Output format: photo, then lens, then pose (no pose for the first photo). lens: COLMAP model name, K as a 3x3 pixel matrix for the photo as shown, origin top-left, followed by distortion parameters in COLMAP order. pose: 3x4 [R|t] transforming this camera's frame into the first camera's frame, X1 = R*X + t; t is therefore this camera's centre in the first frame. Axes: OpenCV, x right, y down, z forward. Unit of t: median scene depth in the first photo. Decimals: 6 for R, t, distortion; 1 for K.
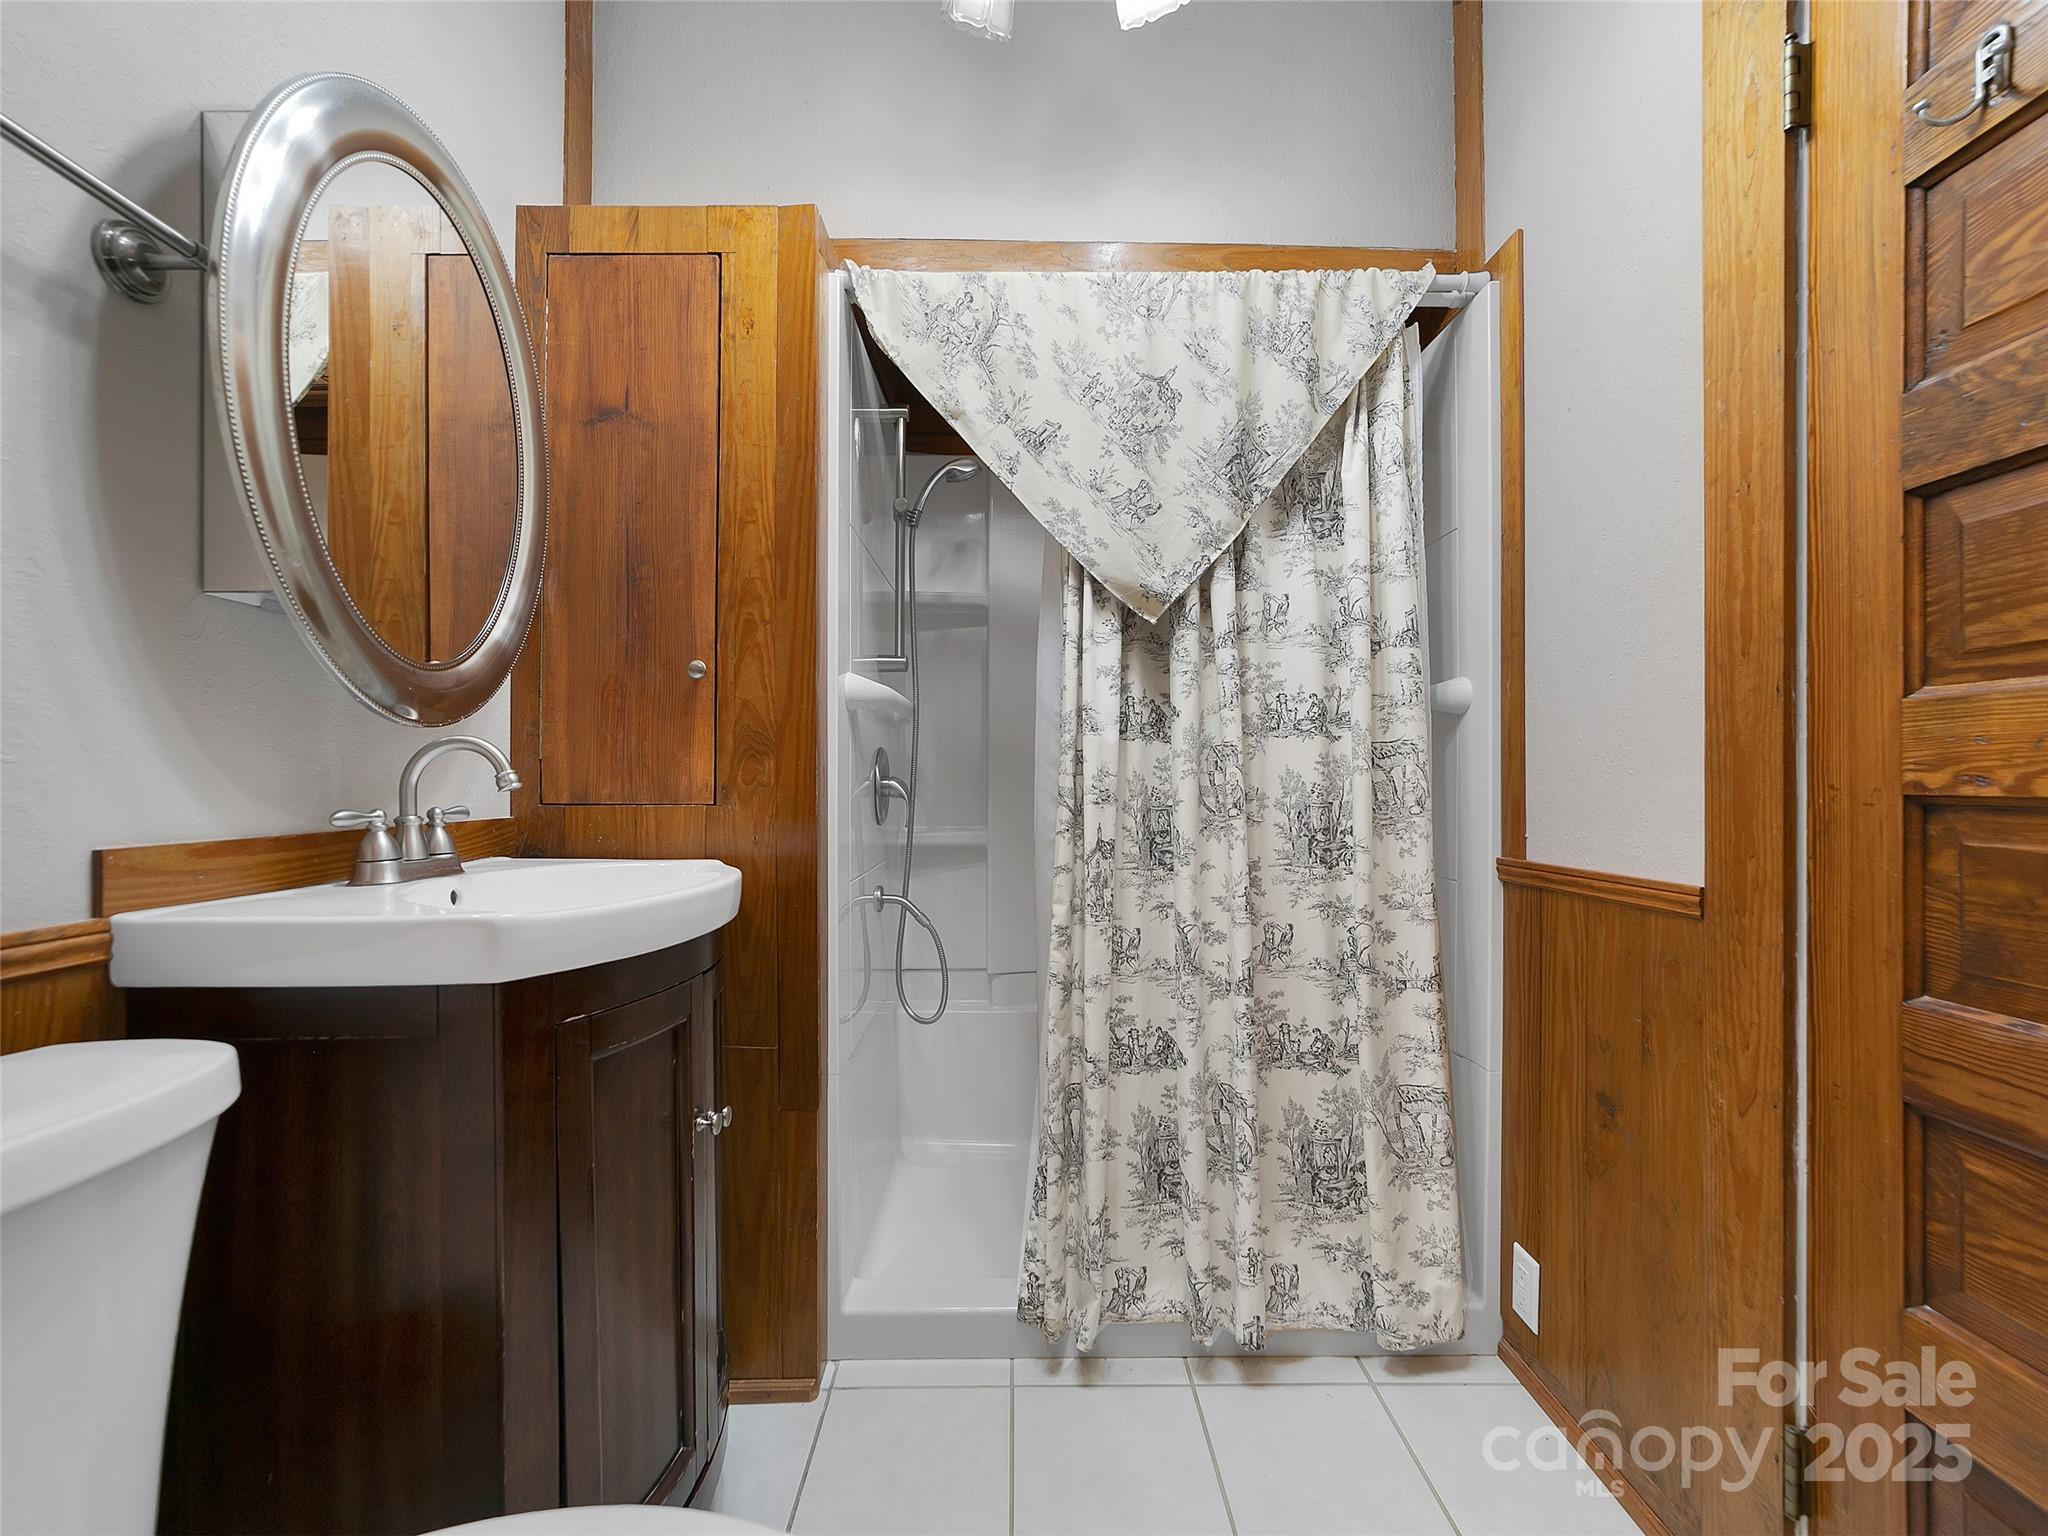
lens RADIAL K [[893.4, 0, 1066.3], [0, 893.4, 782.4], [0, 0, 1]] dist [-0.019378, 0.010067]
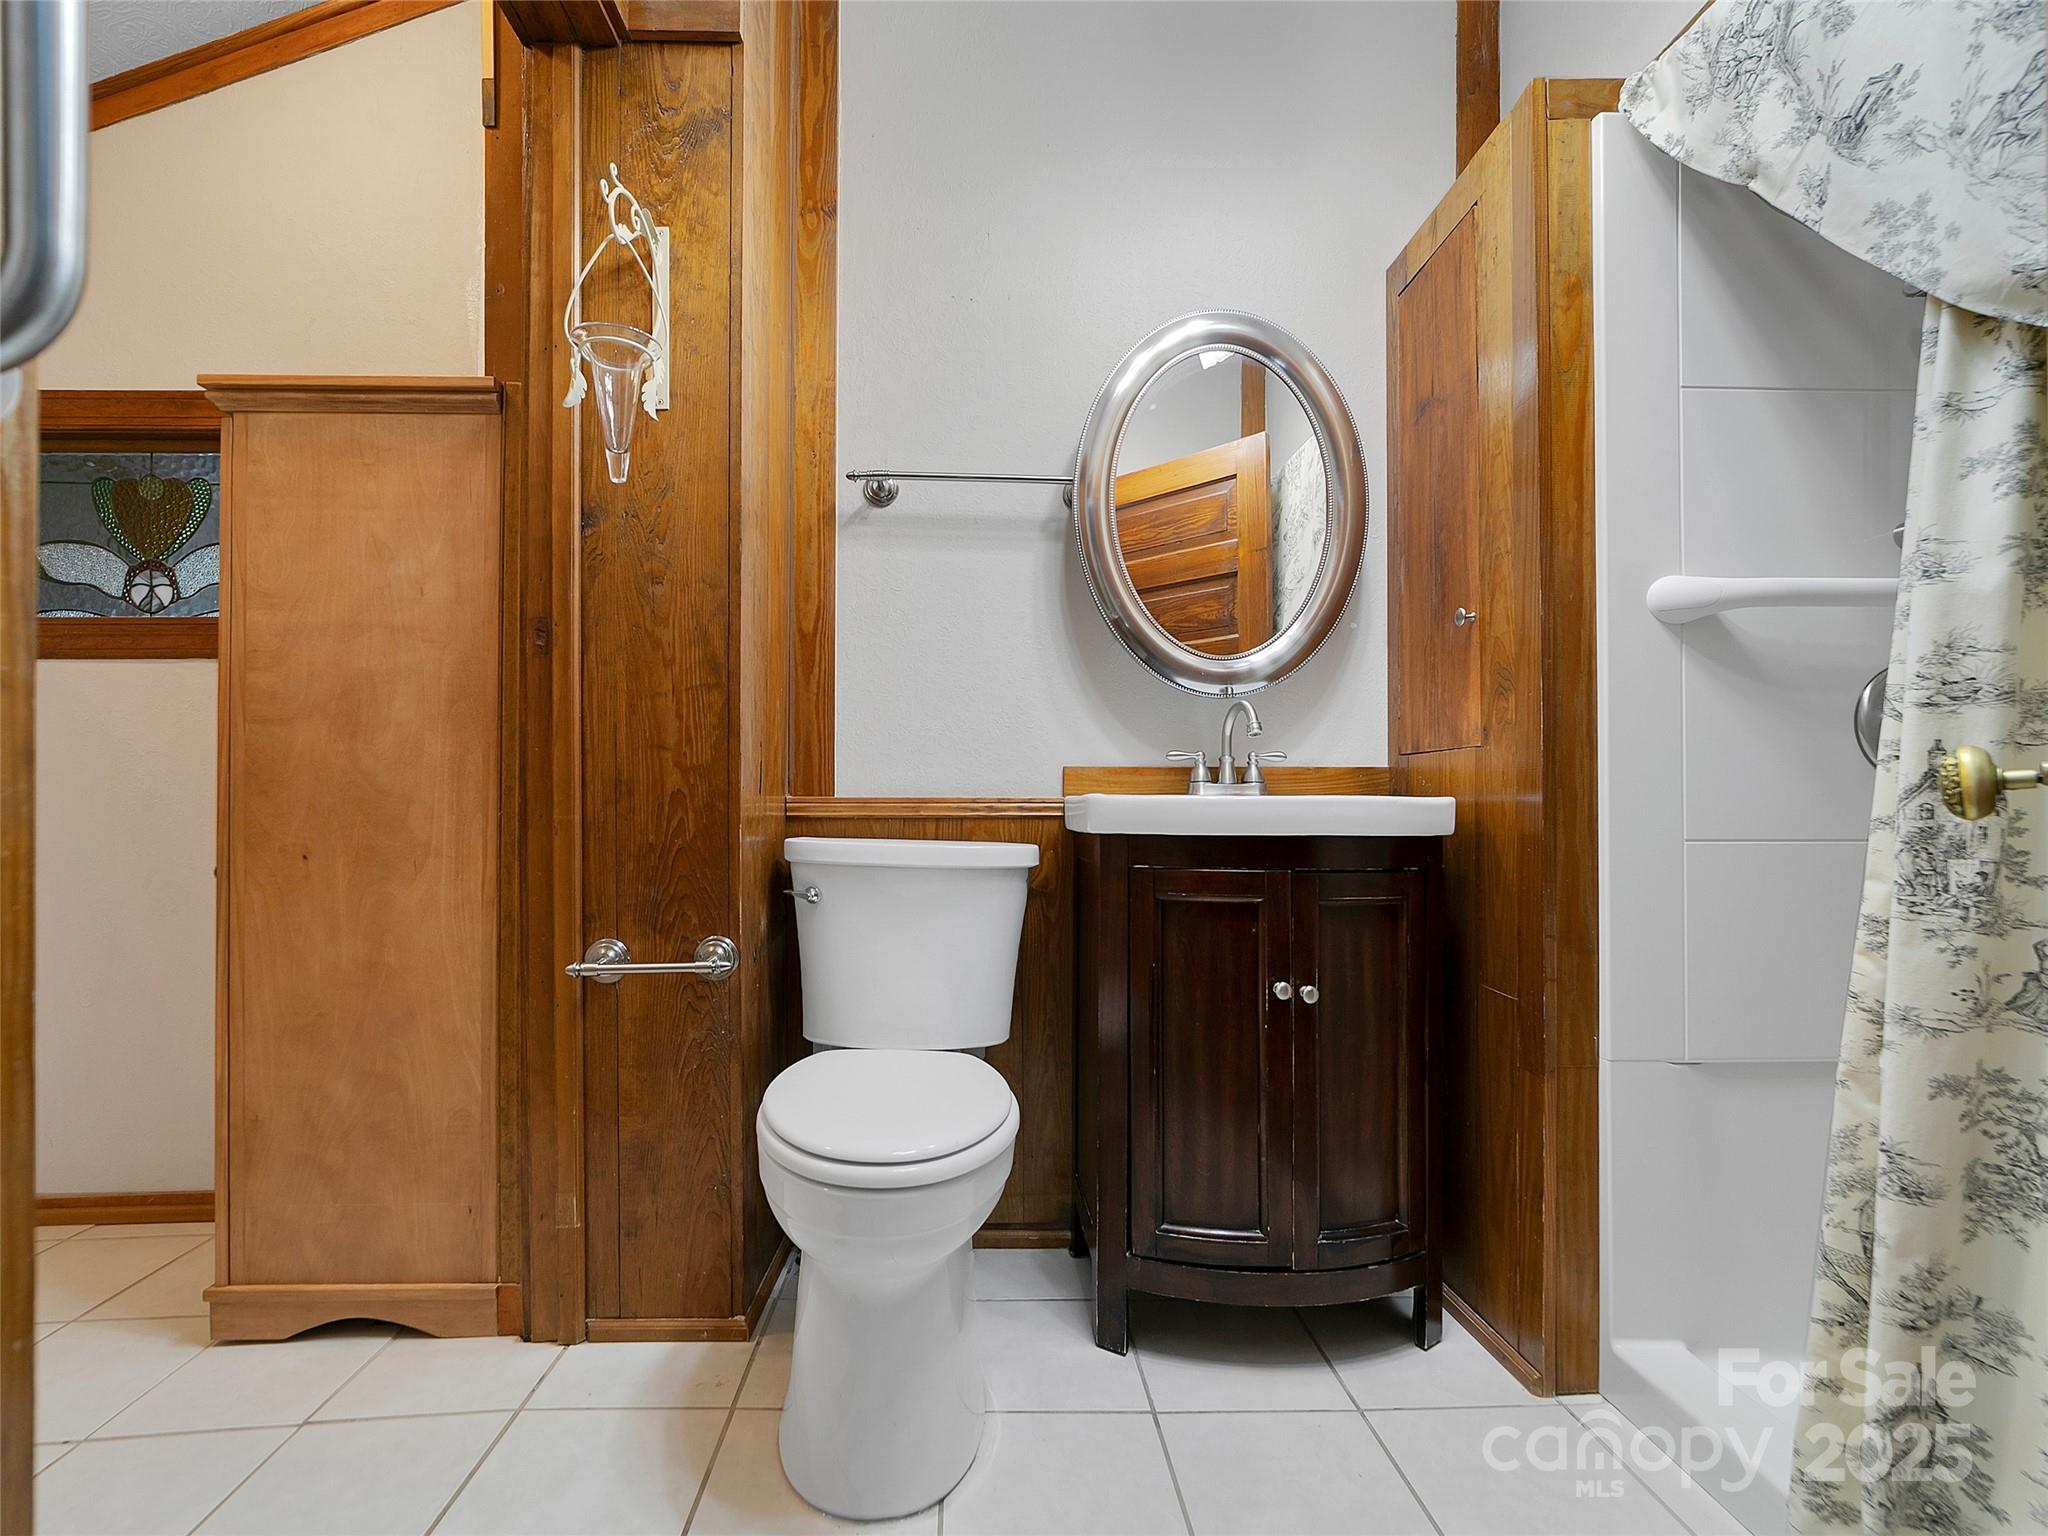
lens RADIAL K [[906.9, 0, 965.6], [0, 906.9, 802.9], [0, 0, 1]] dist [-0.001159, 0.006362]
pose [[-0.003722, 0.000915, -0.999993, 0.646851], [-0.001970, 0.999998, 0.000922, 0.090689], [0.999991, 0.001973, -0.003720, 0.418241]]
